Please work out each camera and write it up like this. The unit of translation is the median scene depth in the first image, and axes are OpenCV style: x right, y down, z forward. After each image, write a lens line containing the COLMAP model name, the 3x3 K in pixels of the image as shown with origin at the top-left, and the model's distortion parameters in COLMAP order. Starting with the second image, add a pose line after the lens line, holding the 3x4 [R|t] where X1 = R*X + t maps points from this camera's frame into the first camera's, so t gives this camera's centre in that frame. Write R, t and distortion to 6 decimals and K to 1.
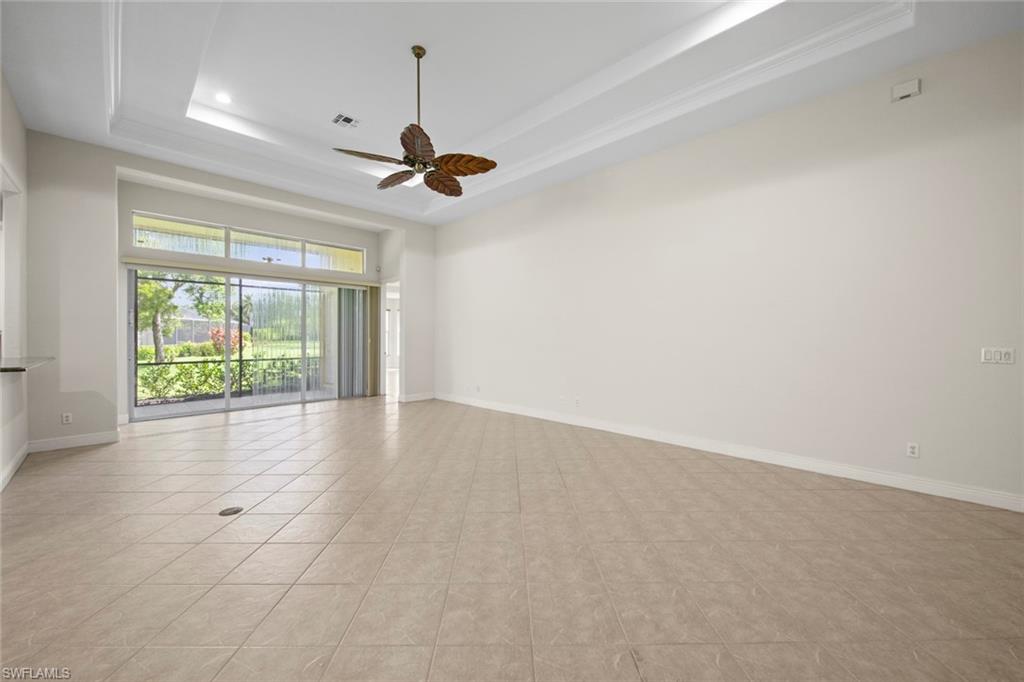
lens RADIAL K [[390.4, 0, 502.6], [0, 390.4, 336.8], [0, 0, 1]] dist [0.002296, -0.001581]
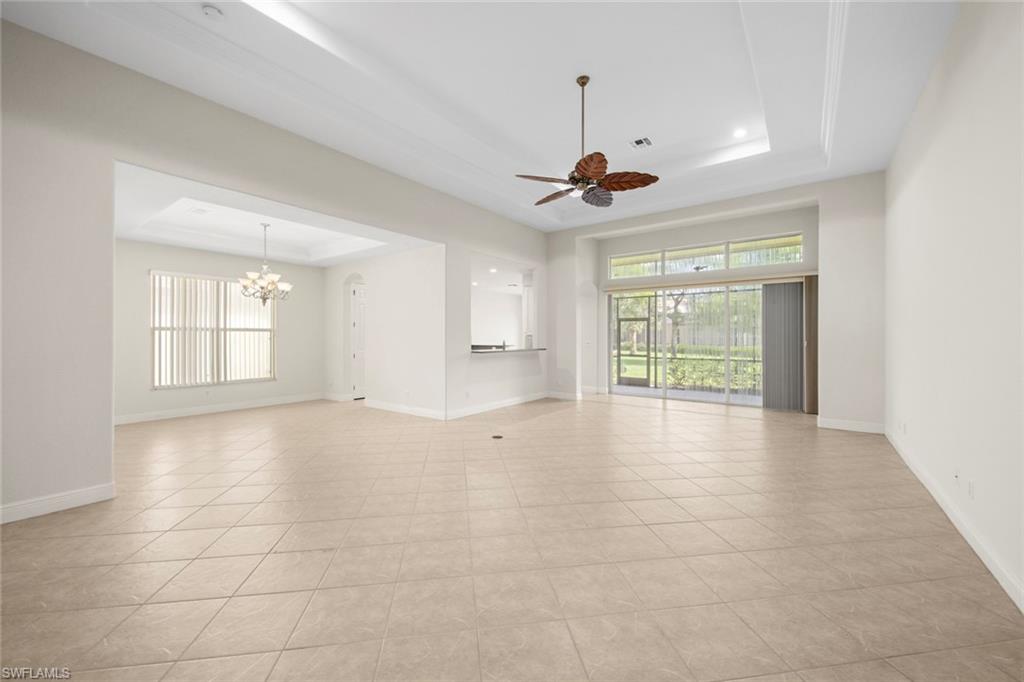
lens RADIAL K [[390.4, 0, 511.4], [0, 390.4, 332.7], [0, 0, 1]] dist [0.002296, -0.001581]
pose [[0.142289, -0.011137, -0.989763, 0.401773], [-0.002706, 0.999929, -0.011640, -0.001604], [0.989822, 0.004335, 0.142248, 0.306047]]
